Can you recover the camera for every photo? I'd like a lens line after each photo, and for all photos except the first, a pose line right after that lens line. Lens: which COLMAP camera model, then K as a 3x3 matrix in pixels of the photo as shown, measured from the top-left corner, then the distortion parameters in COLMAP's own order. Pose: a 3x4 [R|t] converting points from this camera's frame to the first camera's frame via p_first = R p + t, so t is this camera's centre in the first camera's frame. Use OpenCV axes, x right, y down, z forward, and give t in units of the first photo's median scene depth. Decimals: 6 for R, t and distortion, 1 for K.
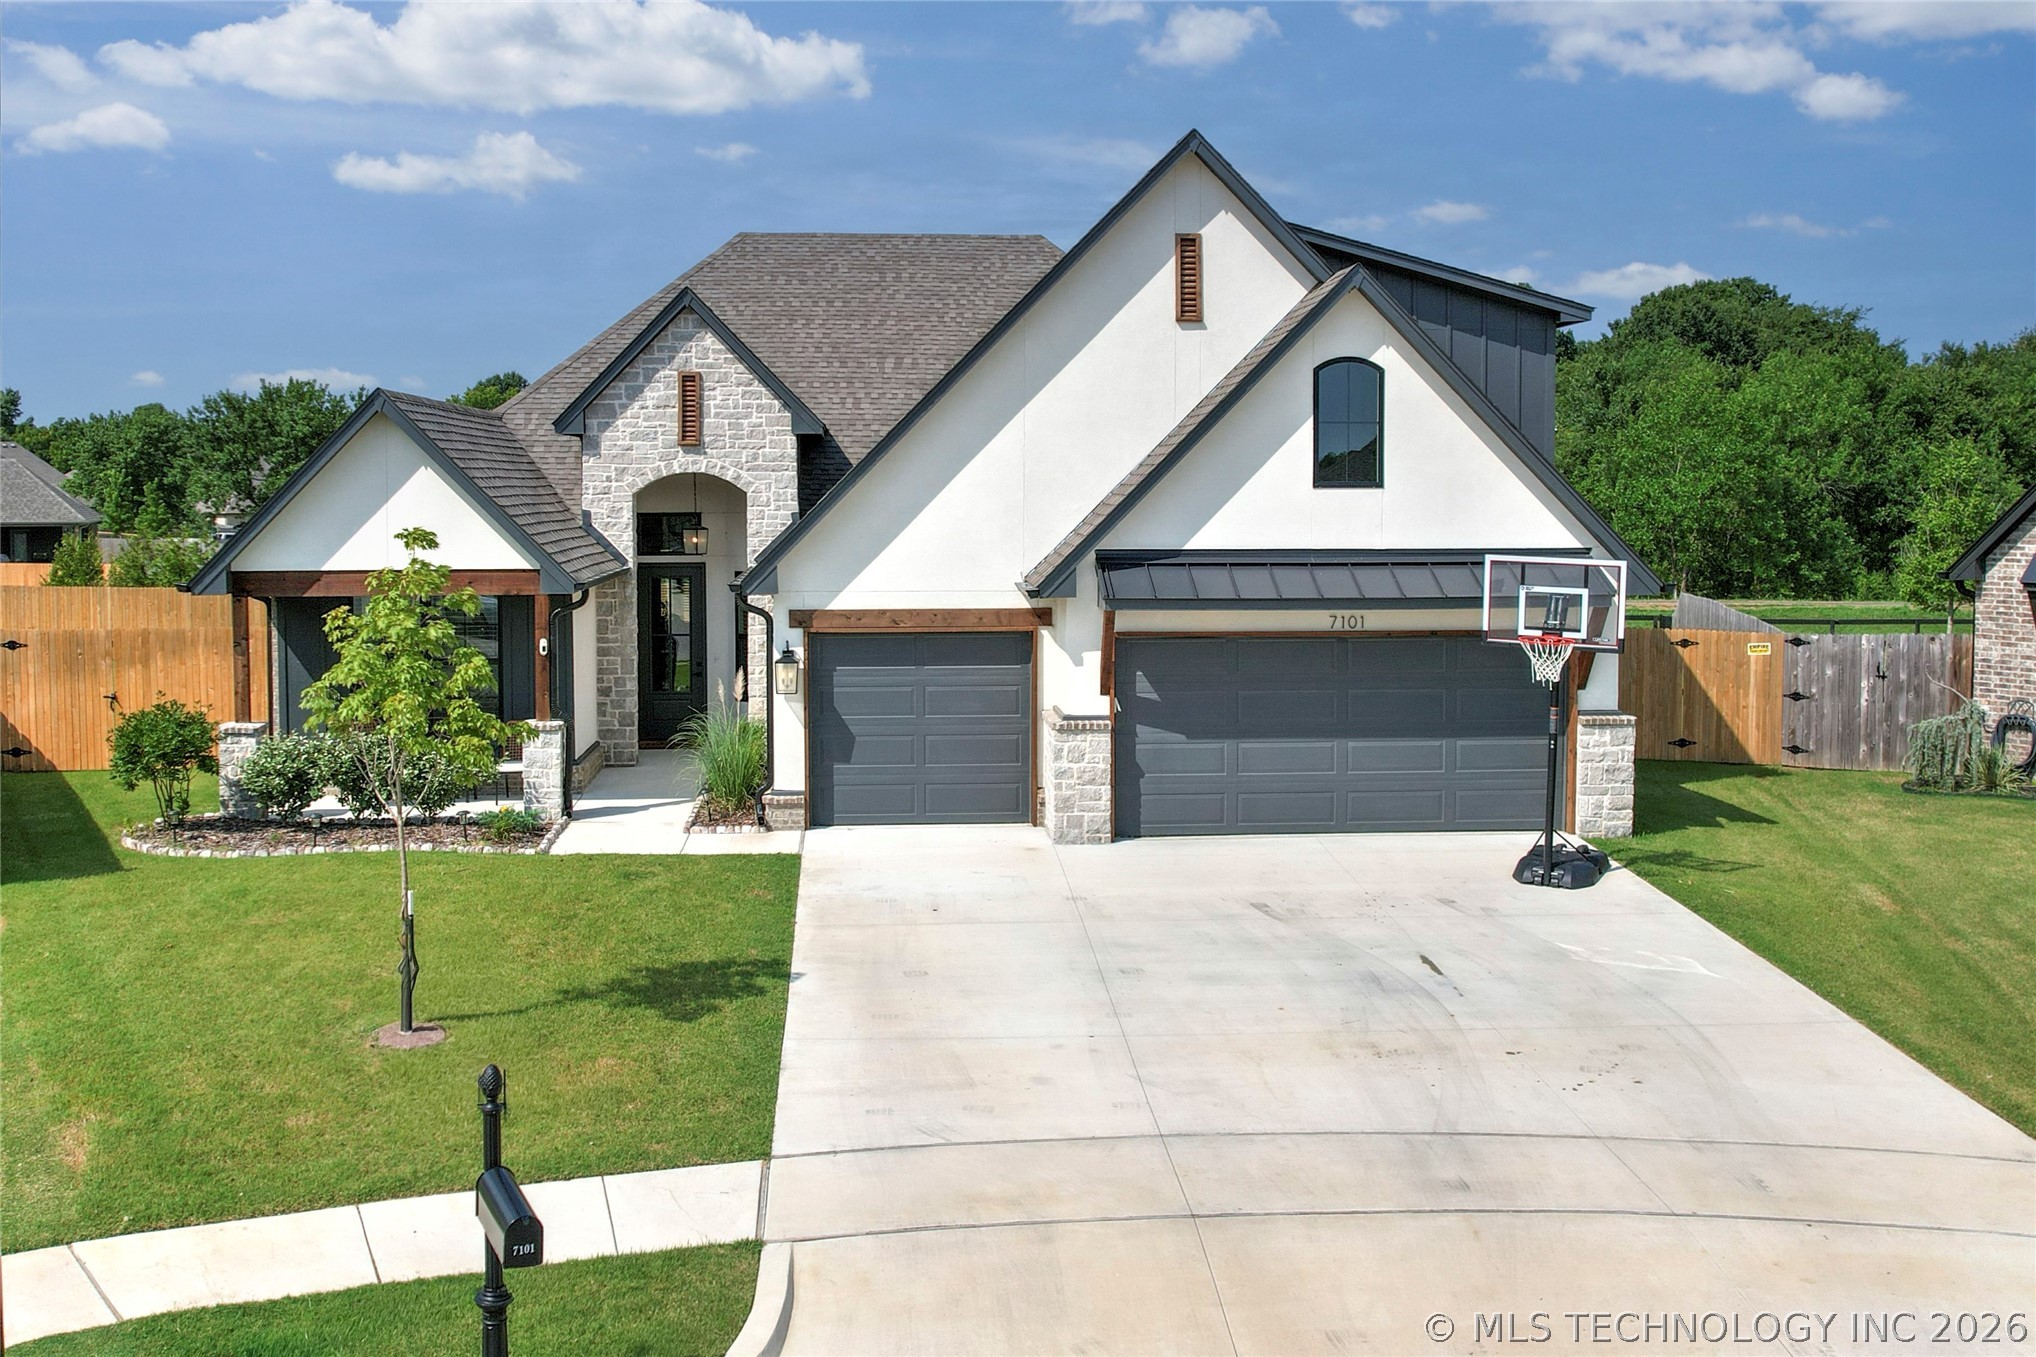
lens RADIAL K [[1943.3, 0, 969.4], [0, 1943.3, 604.0], [0, 0, 1]] dist [-0.059190, 0.019719]
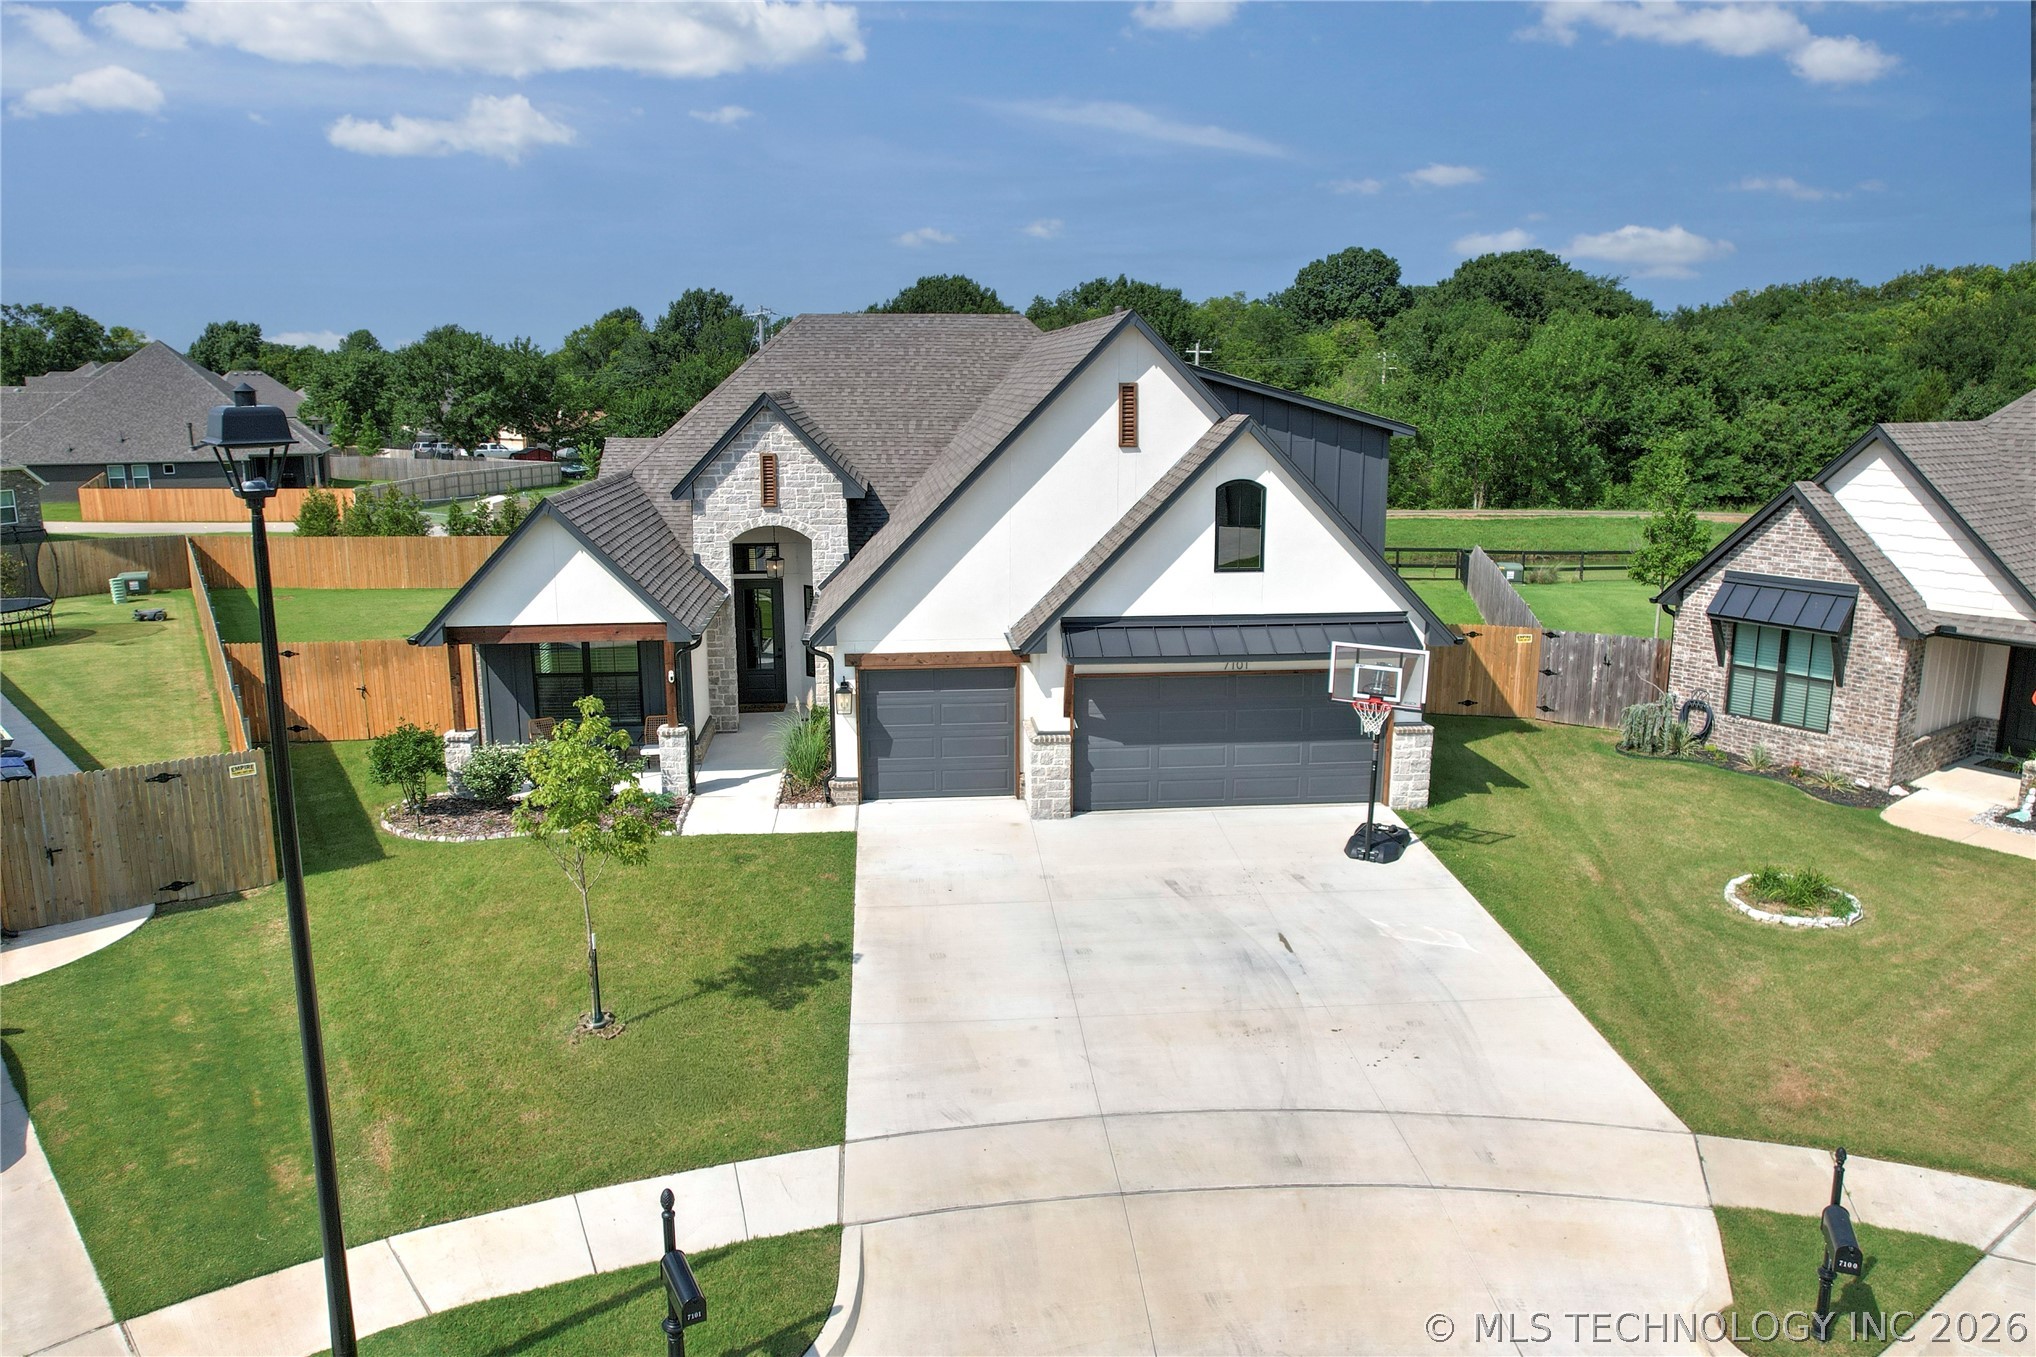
lens RADIAL K [[1400.3, 0, 1011.9], [0, 1400.3, 676.4], [0, 0, 1]] dist [-0.068797, 0.047534]
pose [[0.999550, -0.006540, 0.029263, -0.000793], [0.002022, 0.988406, 0.151822, -0.138292], [-0.029916, -0.151695, 0.987975, -0.015394]]
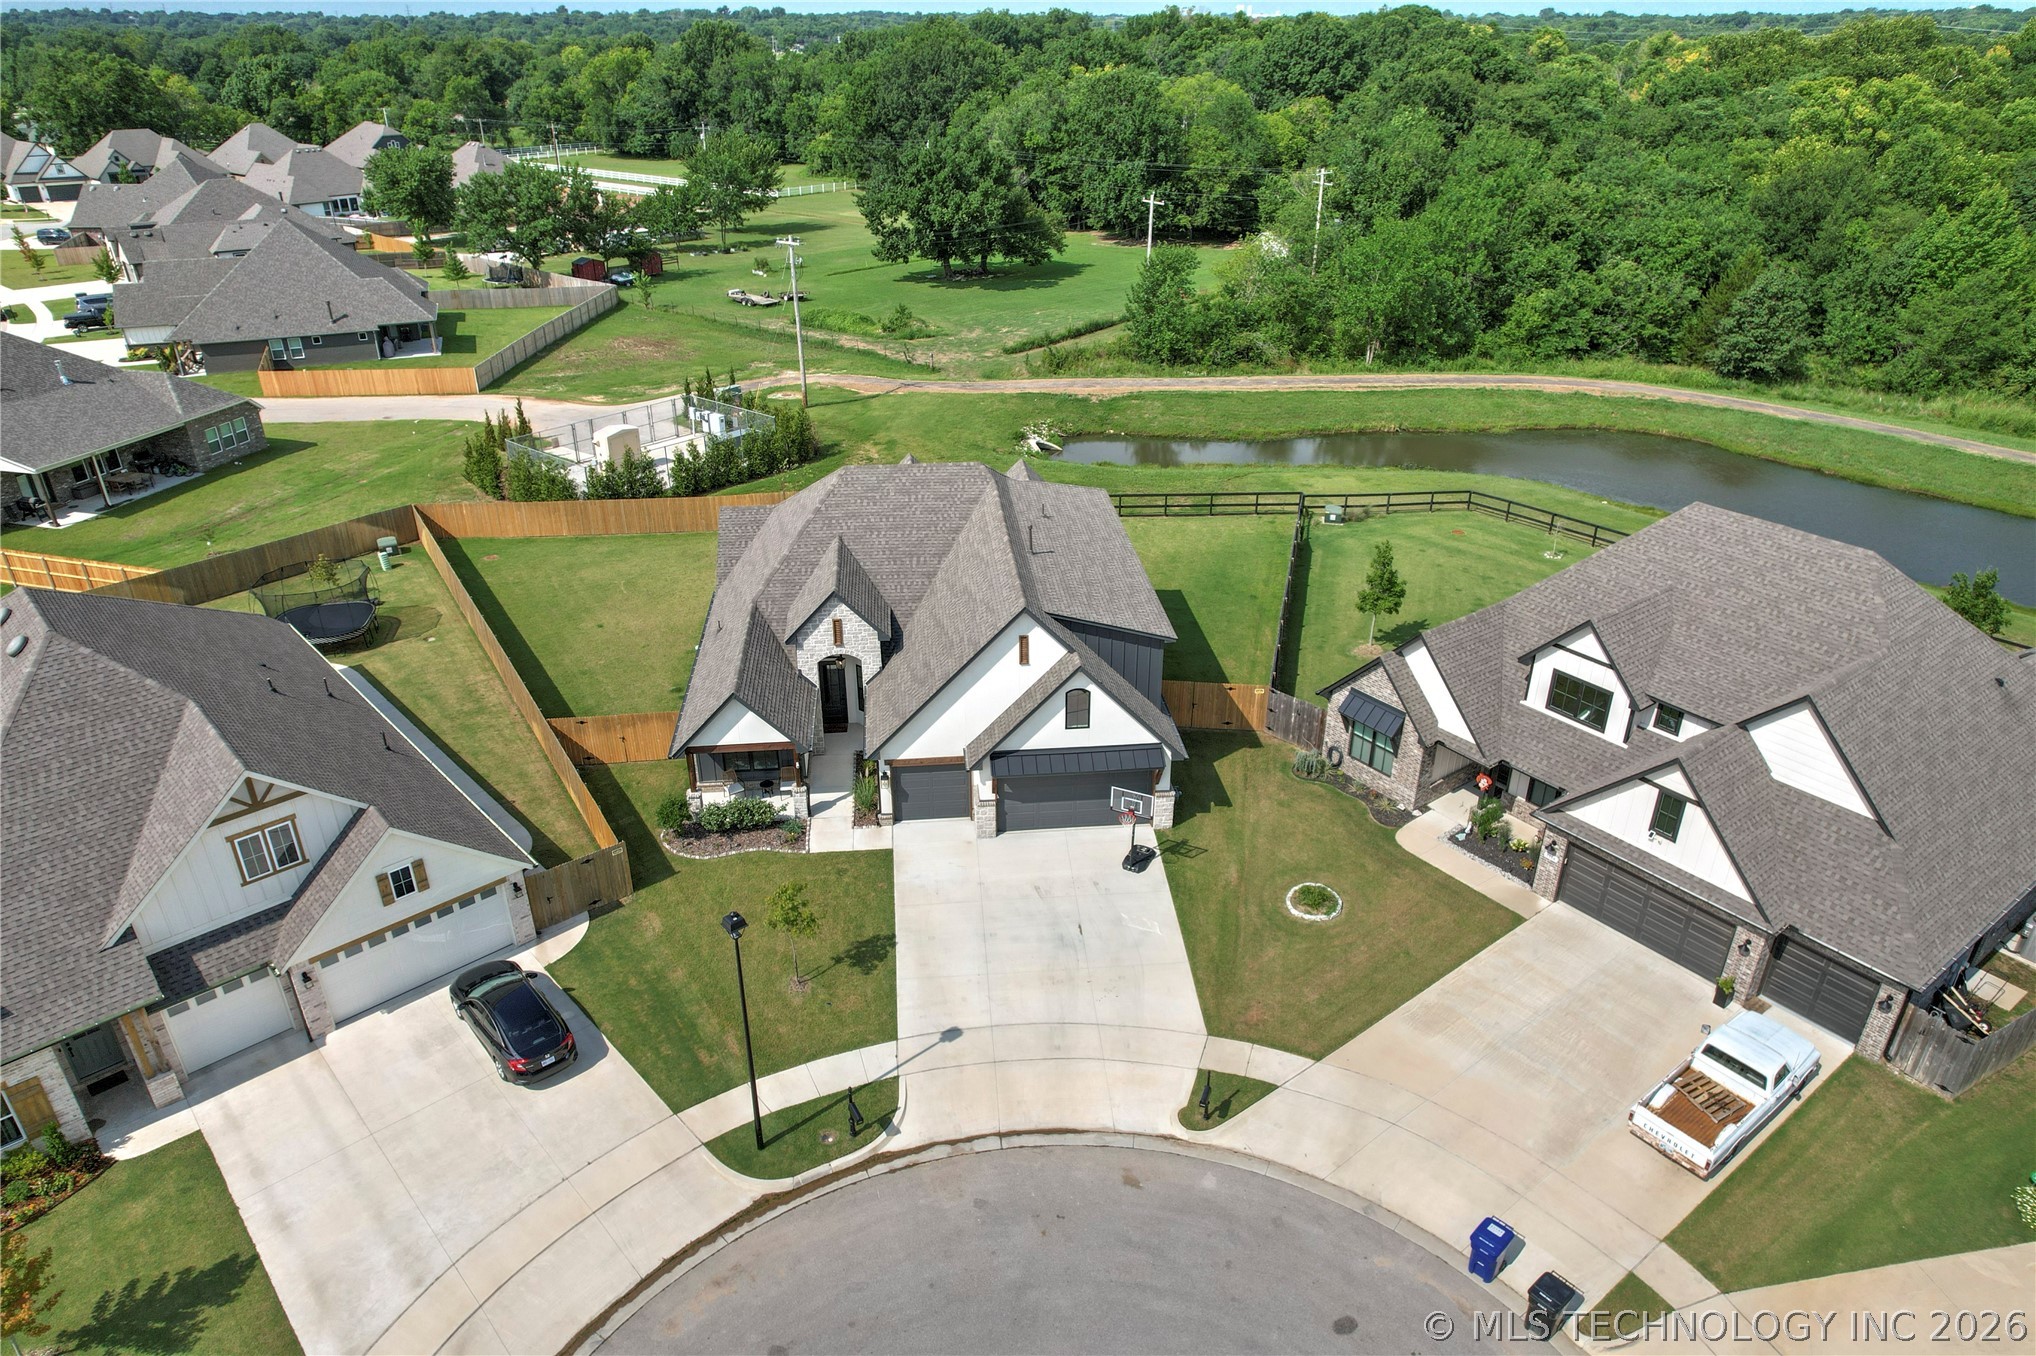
lens RADIAL K [[1318.0, 0, 1018.0], [0, 1318.0, 678.0], [0, 0, 1]] dist [-0.076586, 0.074228]
pose [[0.999450, -0.015125, 0.029502, 0.050124], [0.001593, 0.910743, 0.412970, -0.928911], [-0.033115, -0.412696, 0.910267, -0.742504]]
